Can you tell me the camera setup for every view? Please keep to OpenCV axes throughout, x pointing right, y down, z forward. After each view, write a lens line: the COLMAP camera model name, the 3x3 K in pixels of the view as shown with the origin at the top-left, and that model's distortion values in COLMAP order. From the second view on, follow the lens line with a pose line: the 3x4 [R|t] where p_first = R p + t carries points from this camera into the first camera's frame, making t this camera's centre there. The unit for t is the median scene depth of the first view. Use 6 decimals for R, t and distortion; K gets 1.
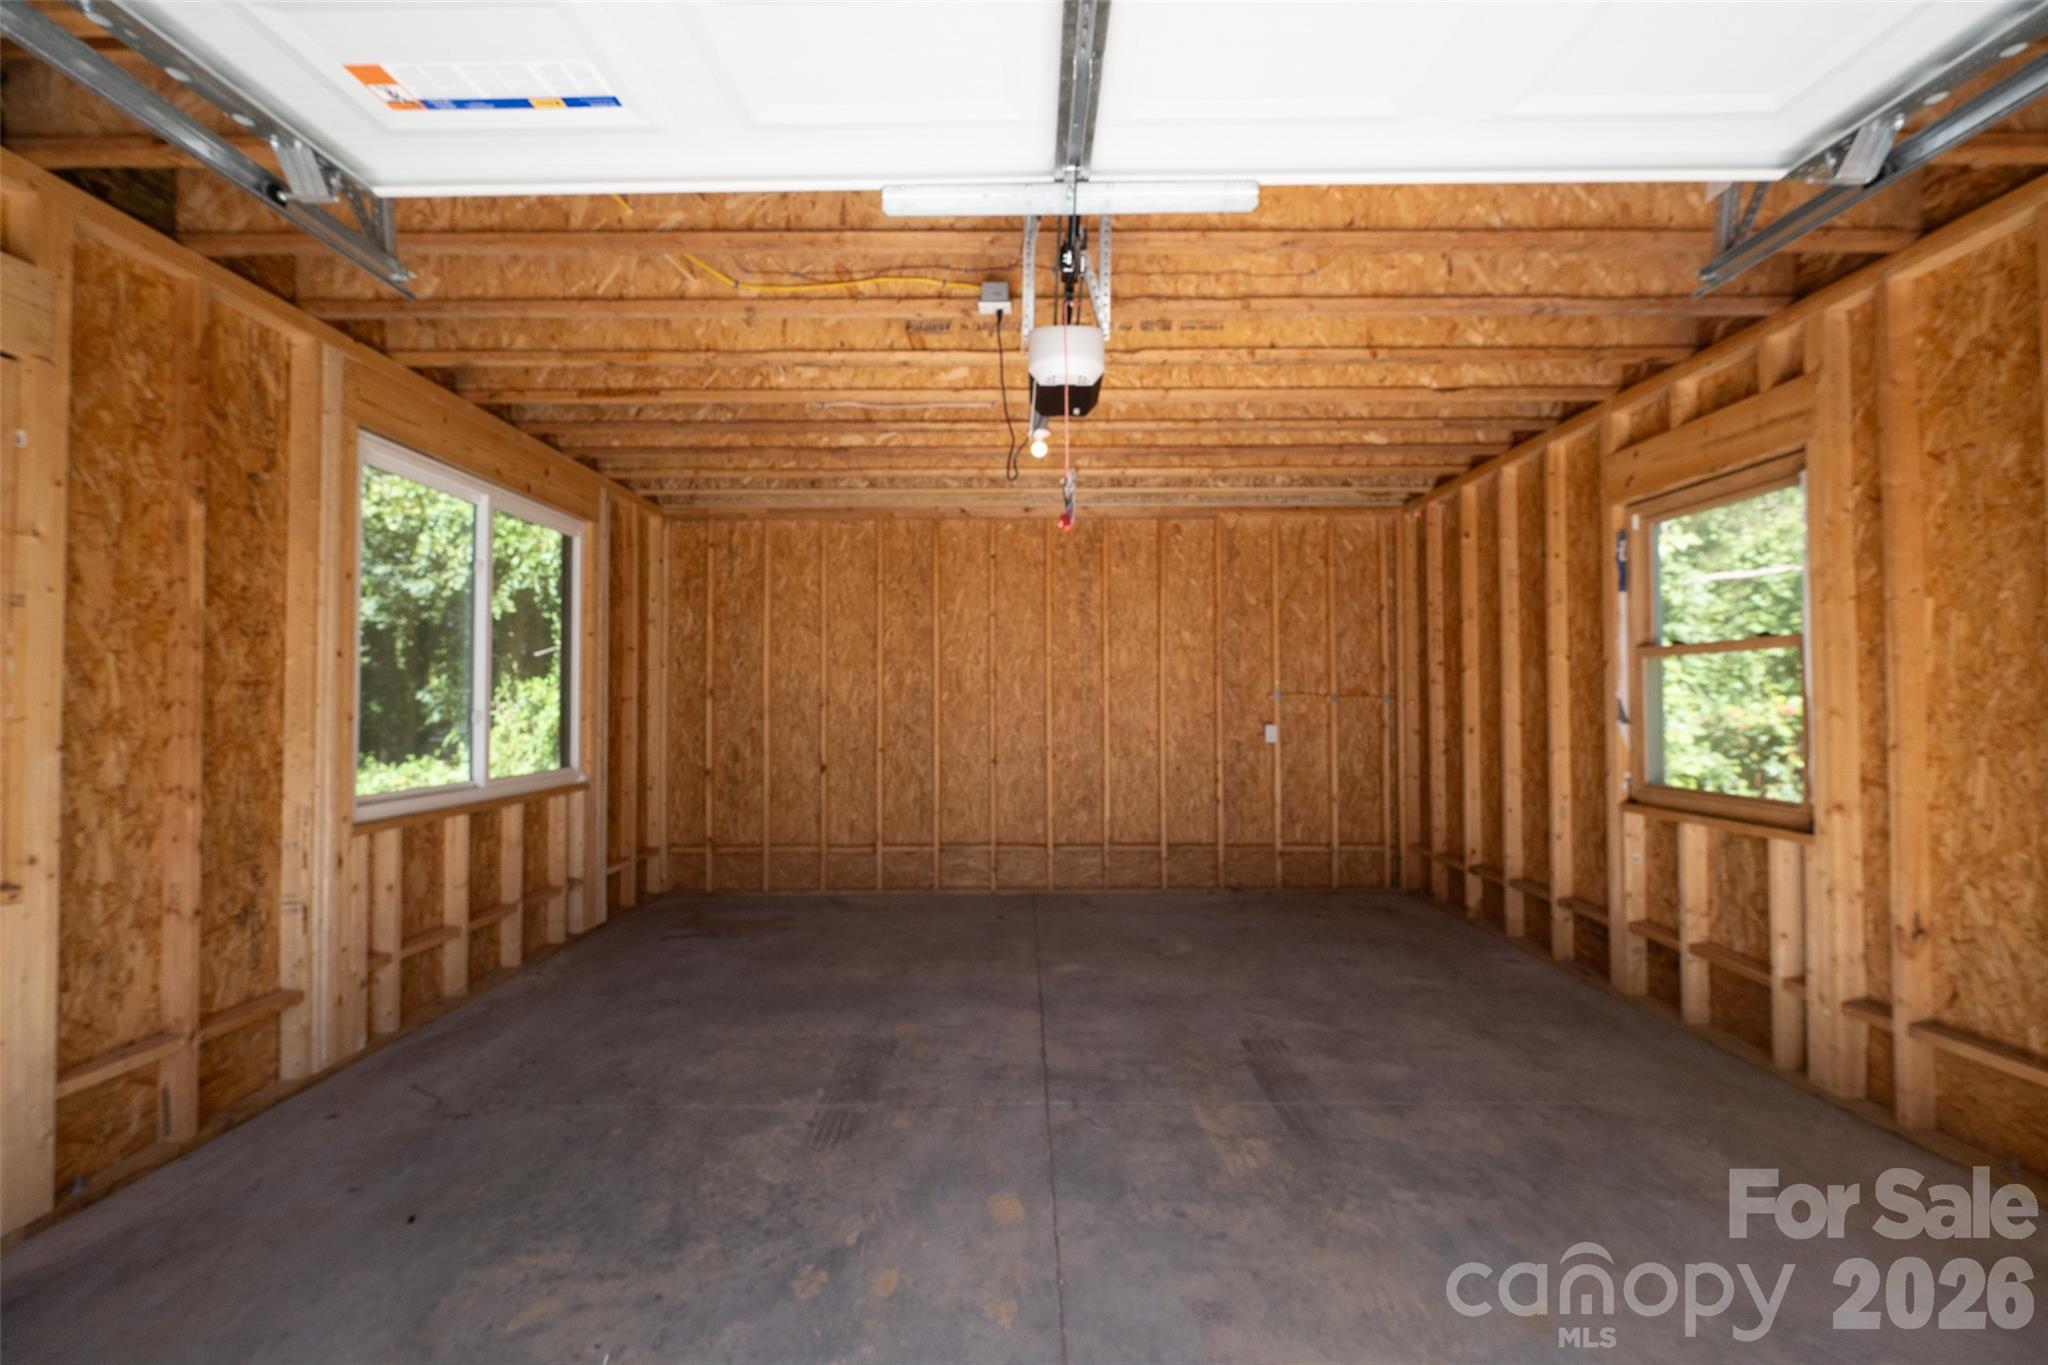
lens RADIAL K [[833.8, 0, 1024.0], [0, 833.8, 682.5], [0, 0, 1]] dist [0.000275, 0.000011]
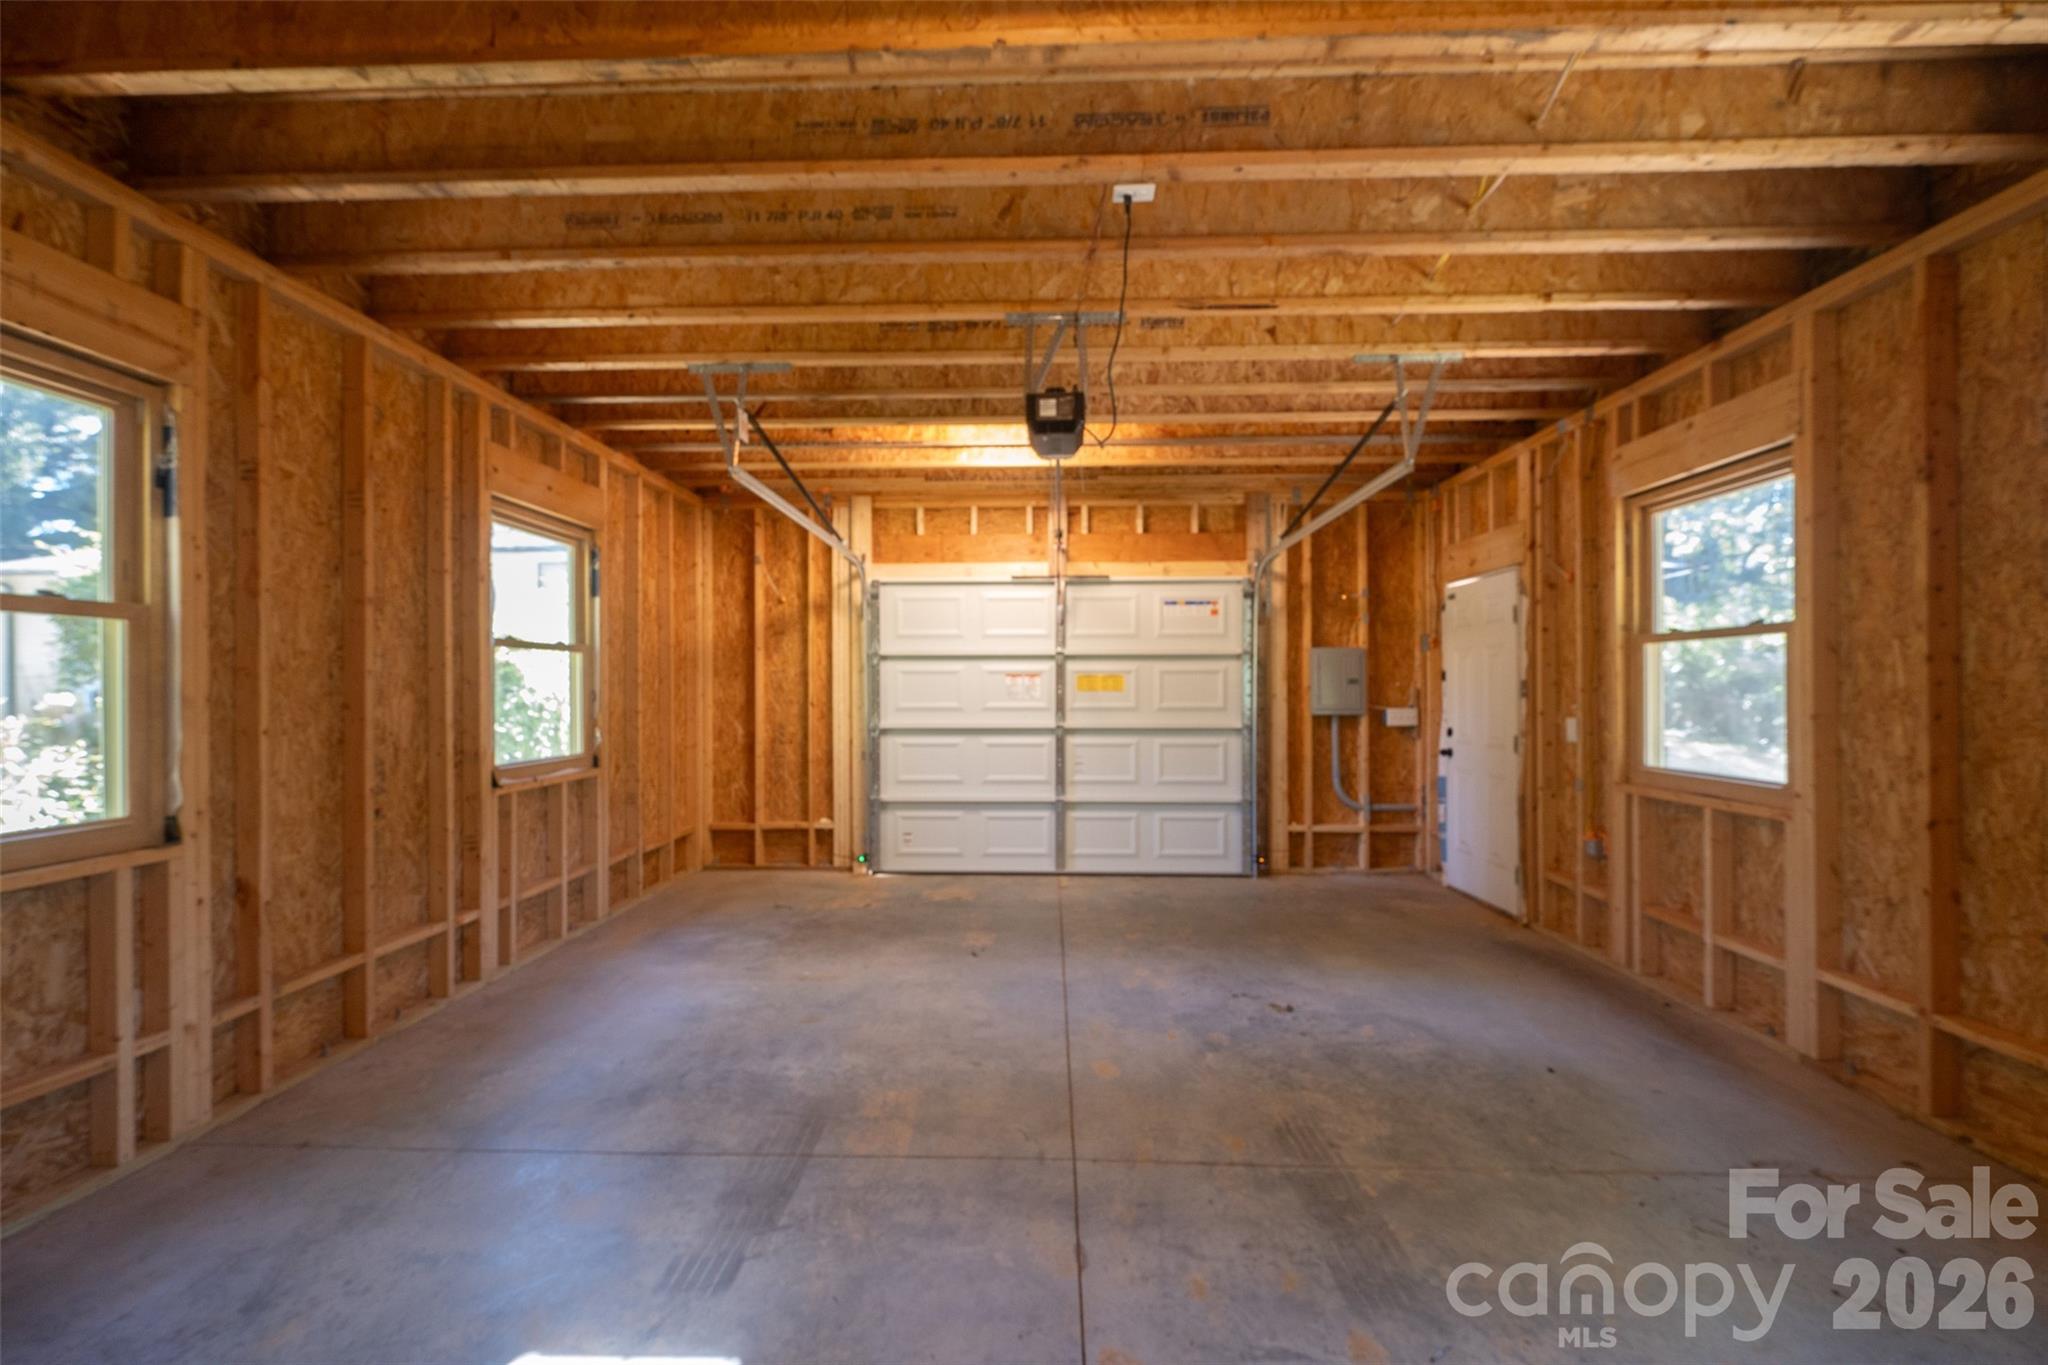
lens RADIAL K [[833.8, 0, 1024.0], [0, 833.8, 682.5], [0, 0, 1]] dist [0.000275, 0.000011]
pose [[-0.999389, 0.004983, 0.034605, 0.054474], [0.003895, 0.999499, -0.031422, 0.055773], [-0.034745, -0.031268, -0.998907, 2.166113]]
